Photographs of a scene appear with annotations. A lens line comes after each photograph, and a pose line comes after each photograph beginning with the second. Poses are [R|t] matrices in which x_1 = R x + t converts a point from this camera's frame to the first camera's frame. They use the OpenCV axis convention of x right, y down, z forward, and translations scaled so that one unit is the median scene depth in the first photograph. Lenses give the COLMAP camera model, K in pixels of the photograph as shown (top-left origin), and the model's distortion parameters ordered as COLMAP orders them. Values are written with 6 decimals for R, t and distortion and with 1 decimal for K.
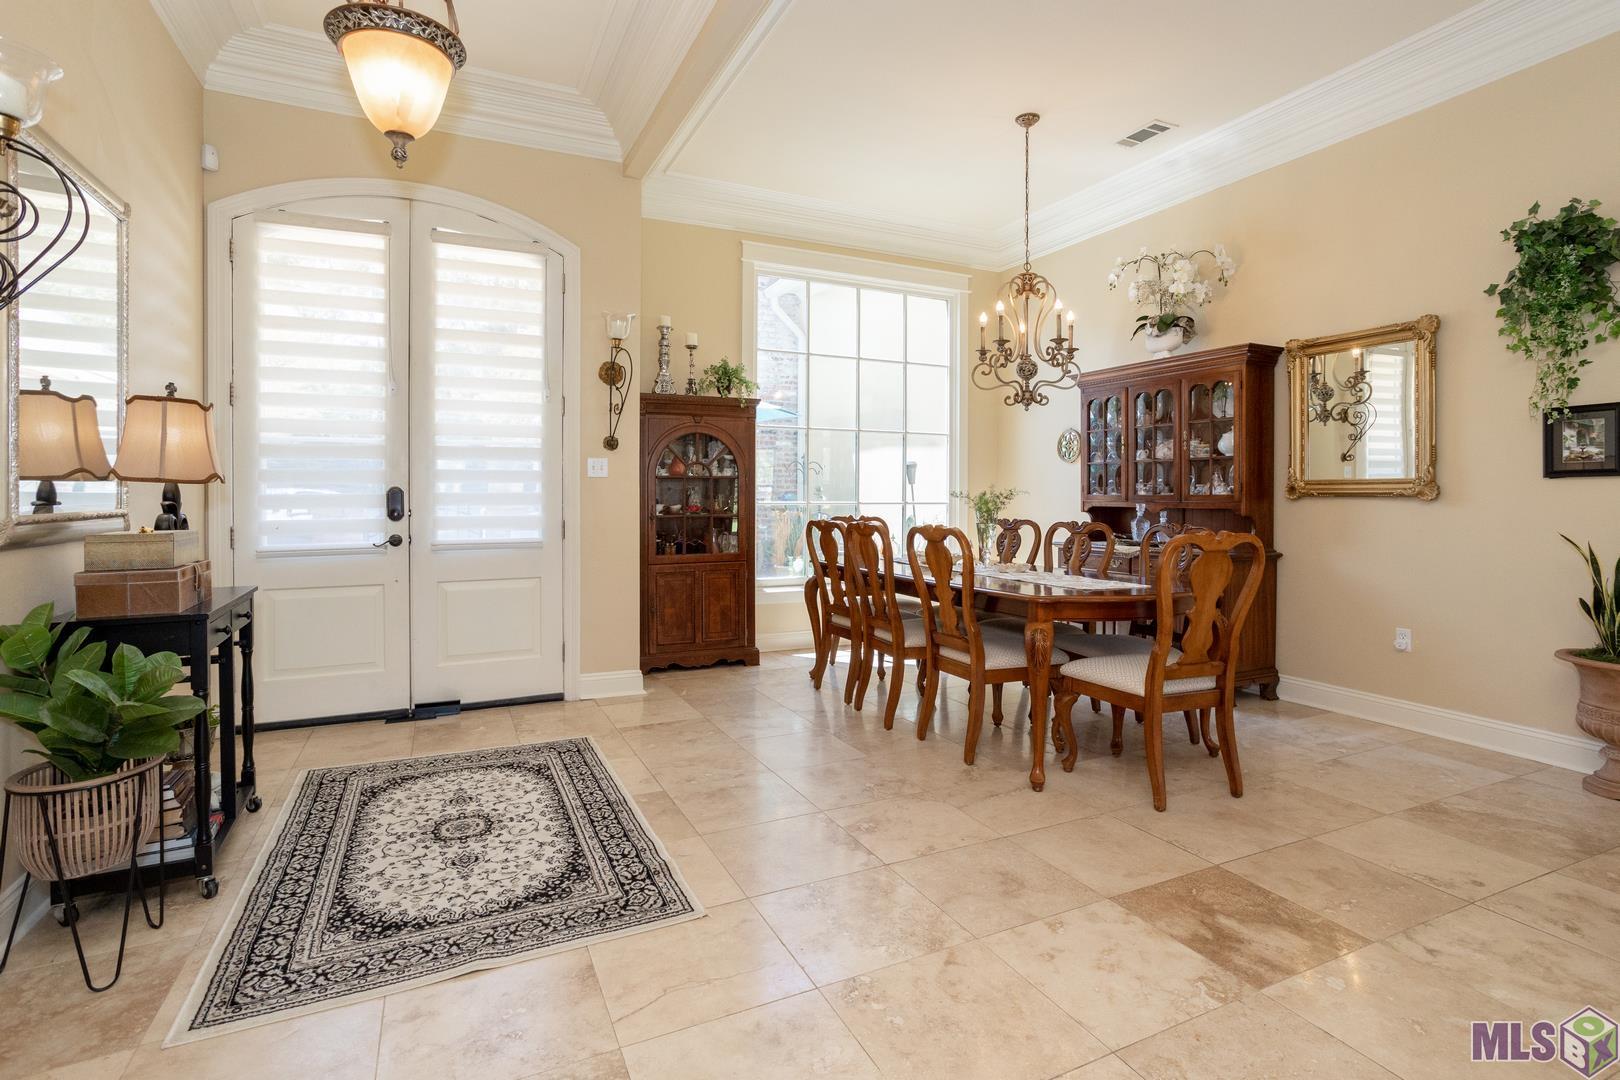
lens RADIAL K [[759.0, 0, 771.1], [0, 759.0, 495.9], [0, 0, 1]] dist [-0.043224, 0.022161]
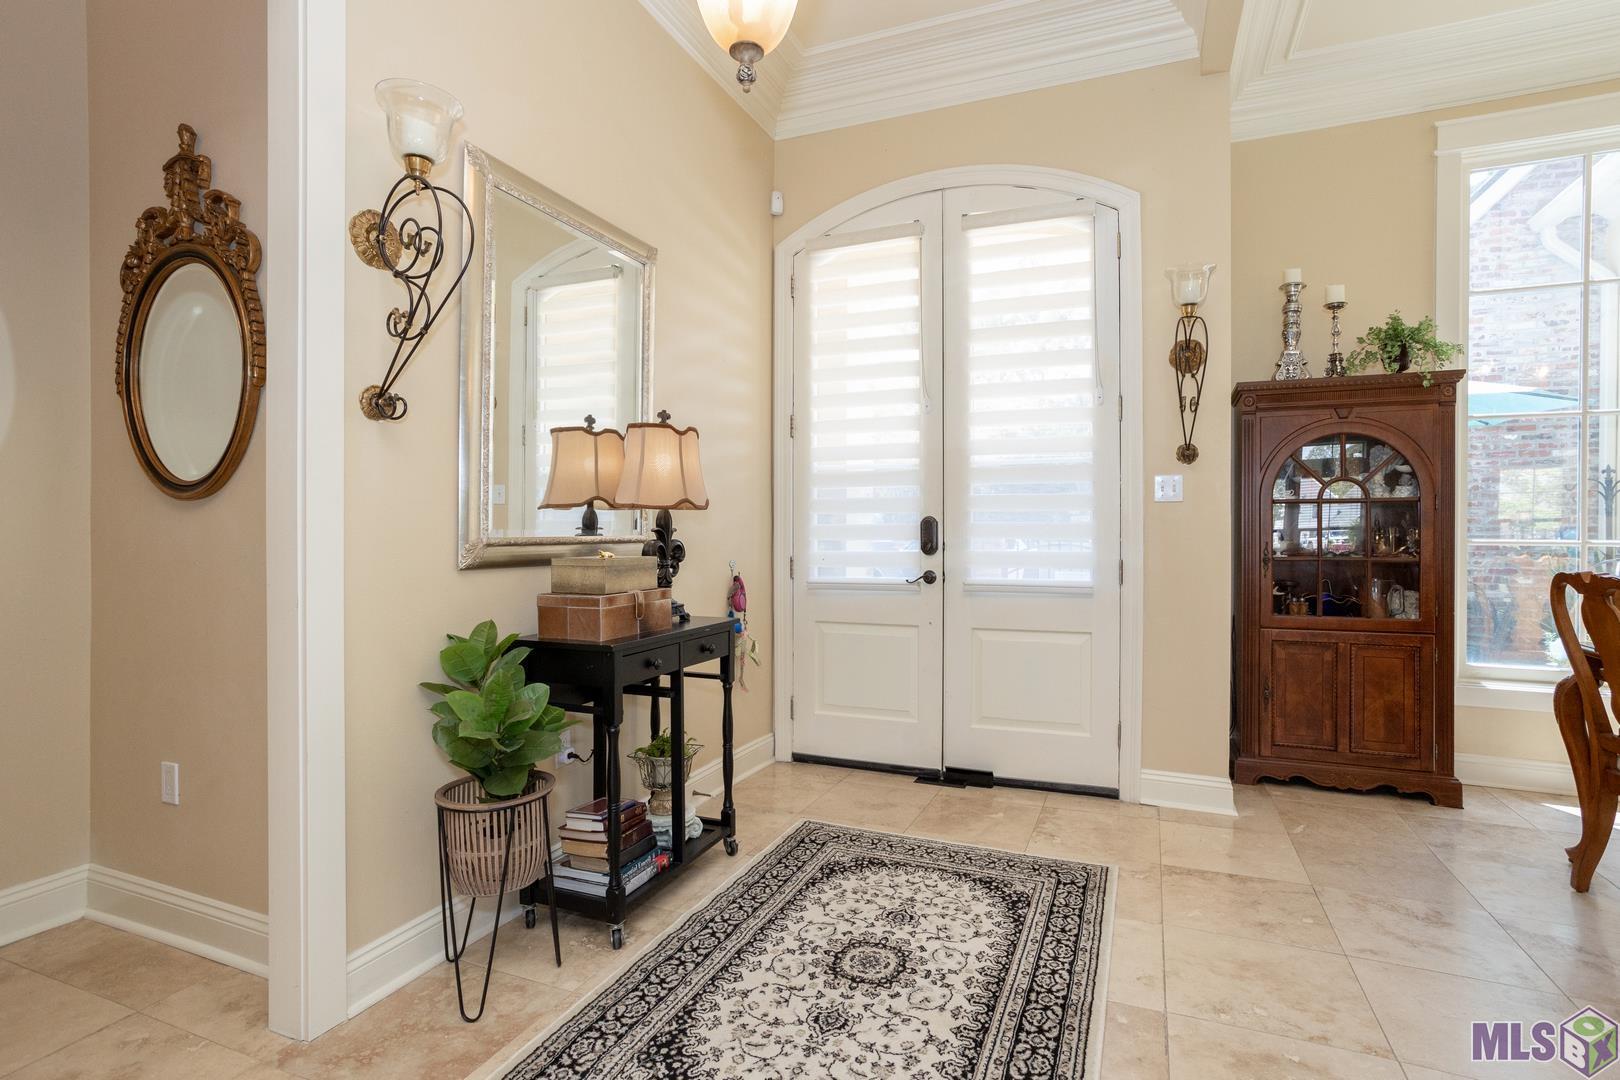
lens RADIAL K [[759.0, 0, 877.6], [0, 759.0, 531.3], [0, 0, 1]] dist [-0.043224, 0.022161]
pose [[0.720481, 0.002408, -0.693471, 0.081543], [-0.006312, 0.999975, -0.003085, 0.009018], [0.693446, 0.006600, 0.720478, 0.326380]]
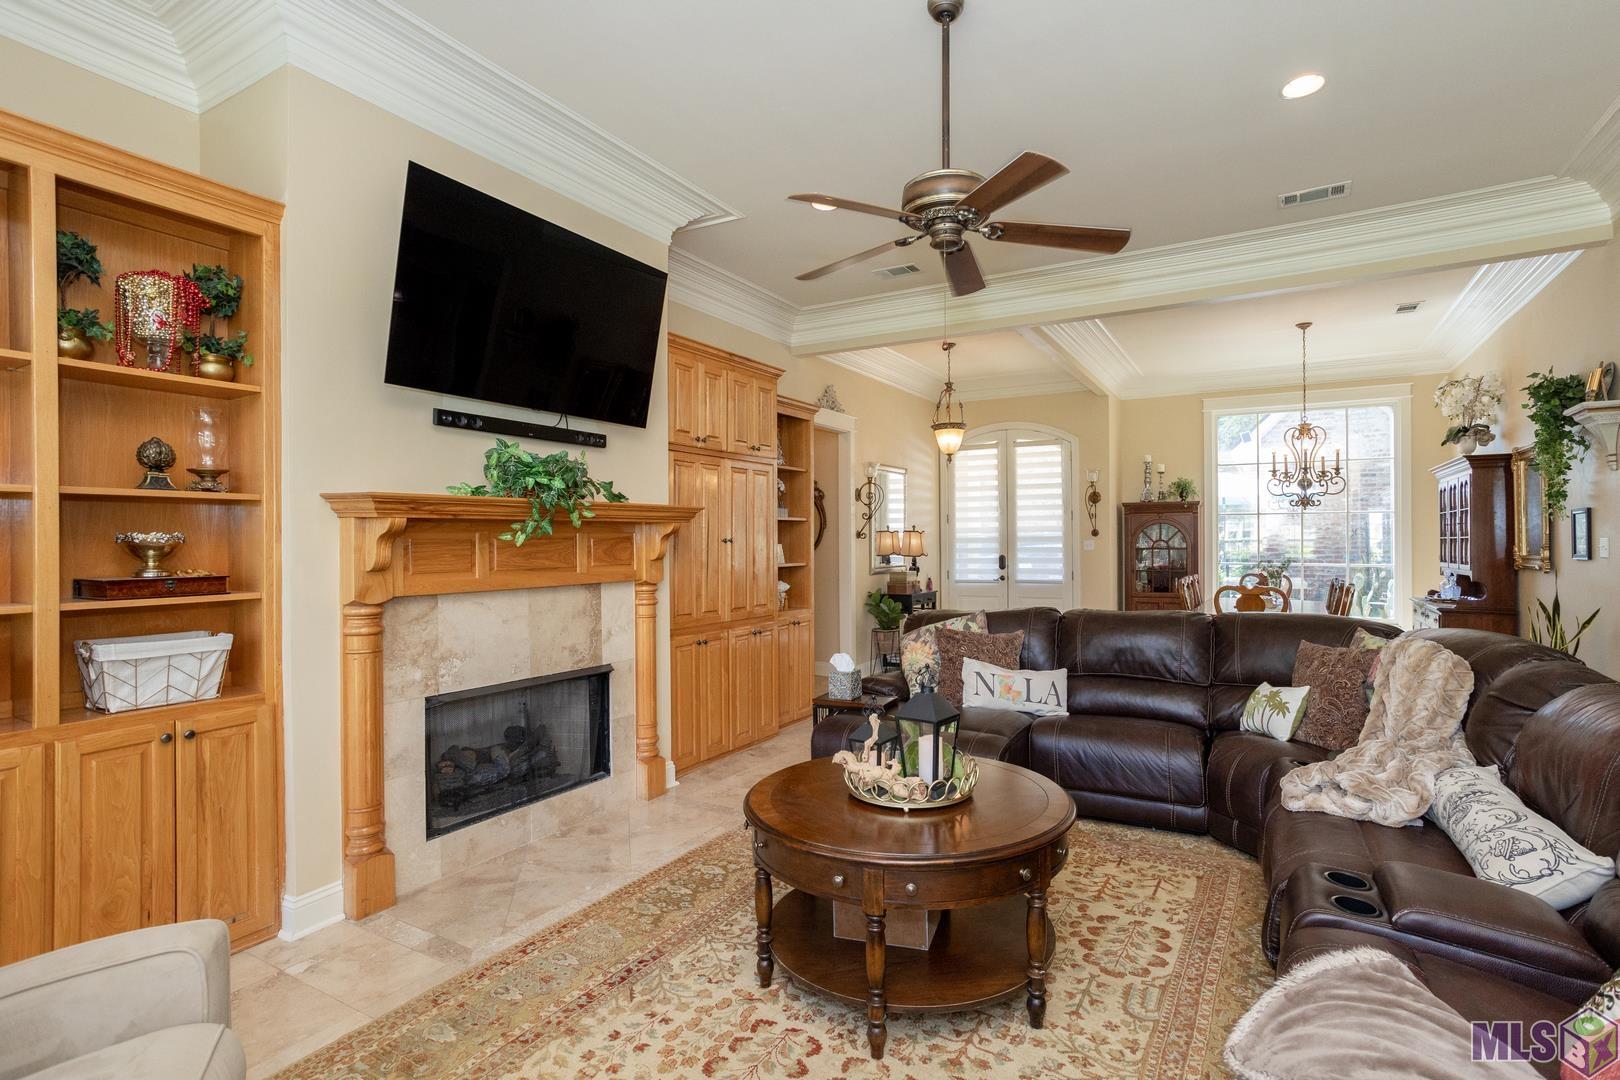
lens RADIAL K [[759.0, 0, 858.2], [0, 759.0, 540.4], [0, 0, 1]] dist [-0.043224, 0.022161]
pose [[0.610030, -0.005272, -0.792360, 1.128035], [0.001715, 0.999984, -0.005334, -0.046574], [0.792376, 0.001895, 0.610030, -0.810495]]
